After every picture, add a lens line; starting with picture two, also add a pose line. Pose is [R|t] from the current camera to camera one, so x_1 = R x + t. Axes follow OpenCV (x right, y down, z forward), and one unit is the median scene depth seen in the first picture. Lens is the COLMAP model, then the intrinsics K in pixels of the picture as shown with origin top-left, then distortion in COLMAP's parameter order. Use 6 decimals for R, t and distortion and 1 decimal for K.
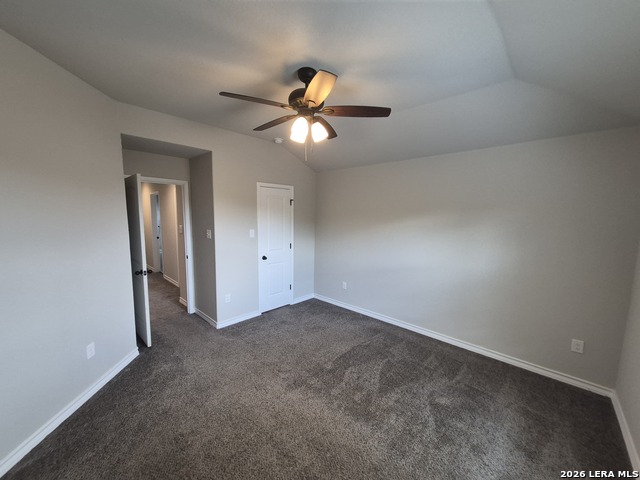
lens RADIAL K [[251.7, 0, 316.3], [0, 251.7, 244.0], [0, 0, 1]] dist [0.007264, -0.000600]
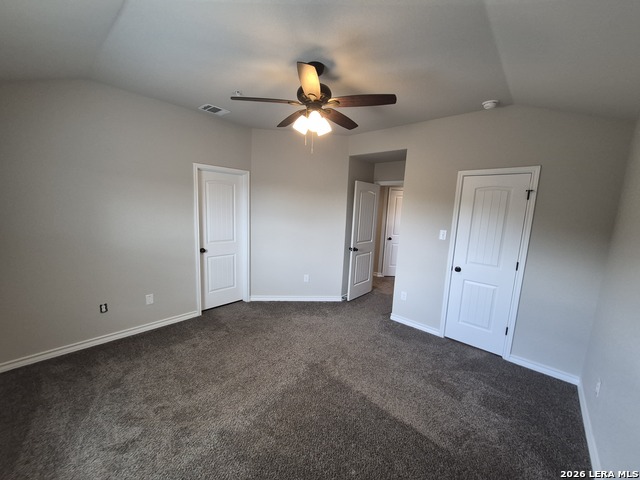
lens RADIAL K [[251.7, 0, 311.4], [0, 251.7, 242.5], [0, 0, 1]] dist [0.007264, -0.000600]
pose [[0.012941, 0.135681, -0.990668, 0.638561], [-0.157827, 0.978609, 0.131968, -0.066688], [0.987382, 0.154646, 0.034078, 0.618963]]
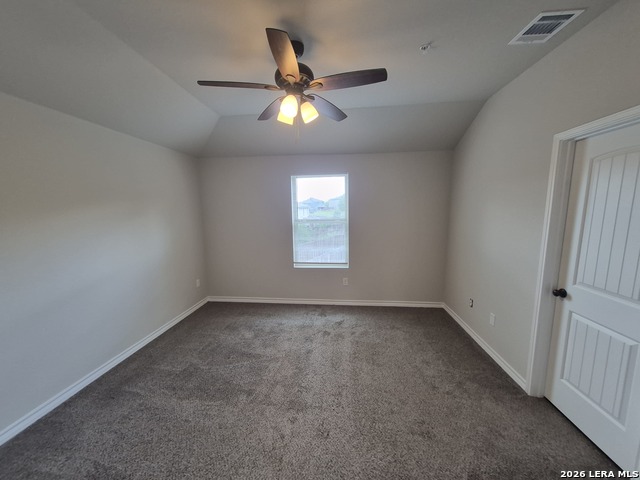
lens RADIAL K [[251.7, 0, 316.7], [0, 251.7, 239.7], [0, 0, 1]] dist [0.007264, -0.000600]
pose [[-0.617844, -0.105627, 0.779174, -0.522733], [0.094590, 0.973755, 0.207010, -0.106941], [-0.780590, 0.201602, -0.591638, 0.952811]]
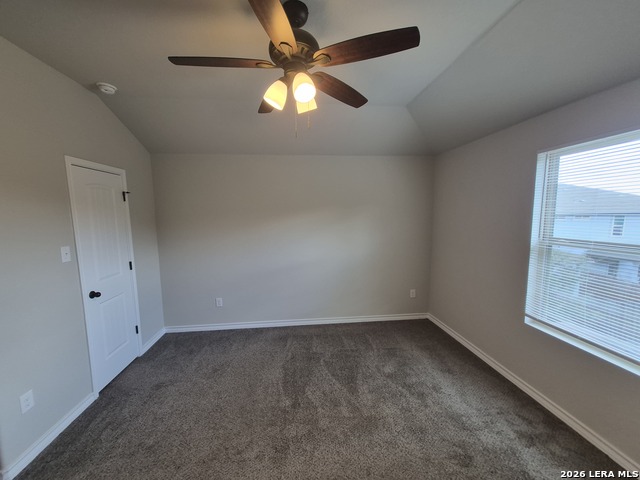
lens RADIAL K [[251.7, 0, 315.5], [0, 251.7, 242.2], [0, 0, 1]] dist [0.007264, -0.000600]
pose [[0.646715, -0.112524, 0.754386, -0.354040], [0.111559, 0.992376, 0.052386, -0.041834], [-0.754529, 0.050280, 0.654338, 0.305952]]
